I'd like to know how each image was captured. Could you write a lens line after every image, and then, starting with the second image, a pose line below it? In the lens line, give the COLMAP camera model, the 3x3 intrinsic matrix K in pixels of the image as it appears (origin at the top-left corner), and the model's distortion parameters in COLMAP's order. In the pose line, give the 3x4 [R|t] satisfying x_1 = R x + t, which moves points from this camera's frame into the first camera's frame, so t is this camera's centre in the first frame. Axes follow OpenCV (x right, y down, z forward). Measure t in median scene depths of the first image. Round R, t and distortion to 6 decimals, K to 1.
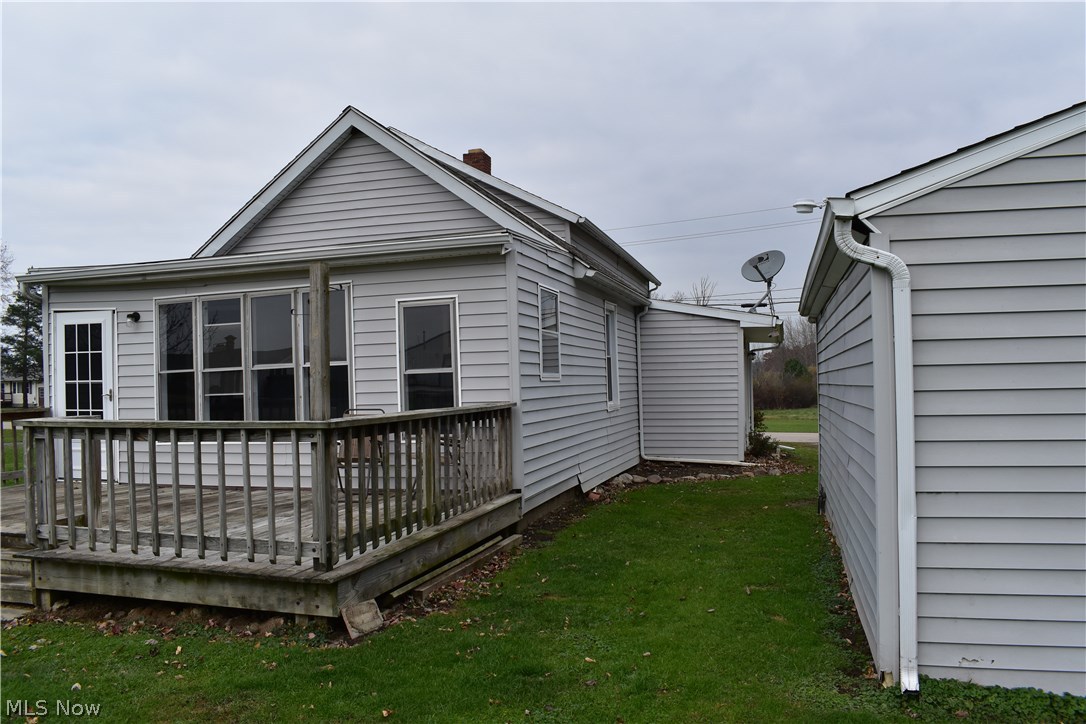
lens RADIAL K [[842.5, 0, 543.0], [0, 842.5, 362.0], [0, 0, 1]] dist [-0.074317, 0.007642]
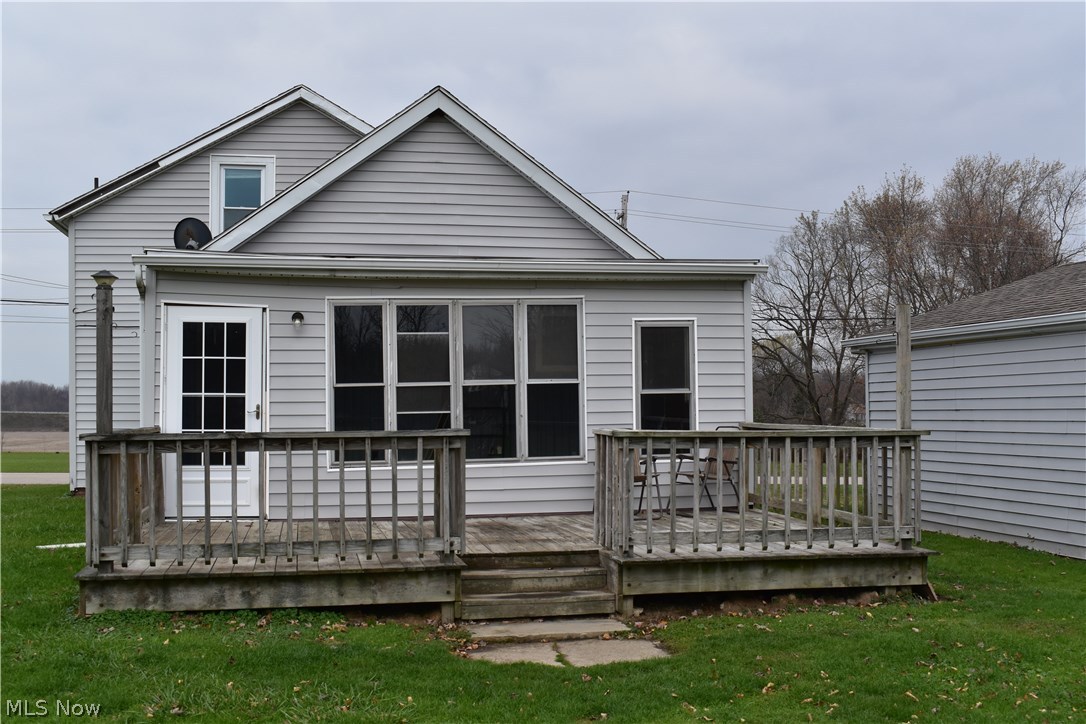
lens RADIAL K [[1170.5, 0, 543.0], [0, 1170.5, 362.0], [0, 0, 1]] dist [-0.054111, -0.016837]
pose [[0.878285, 0.035131, 0.476846, -0.926514], [-0.024433, 0.999292, -0.028619, 0.019077], [-0.477514, 0.013485, 0.878521, -0.159767]]
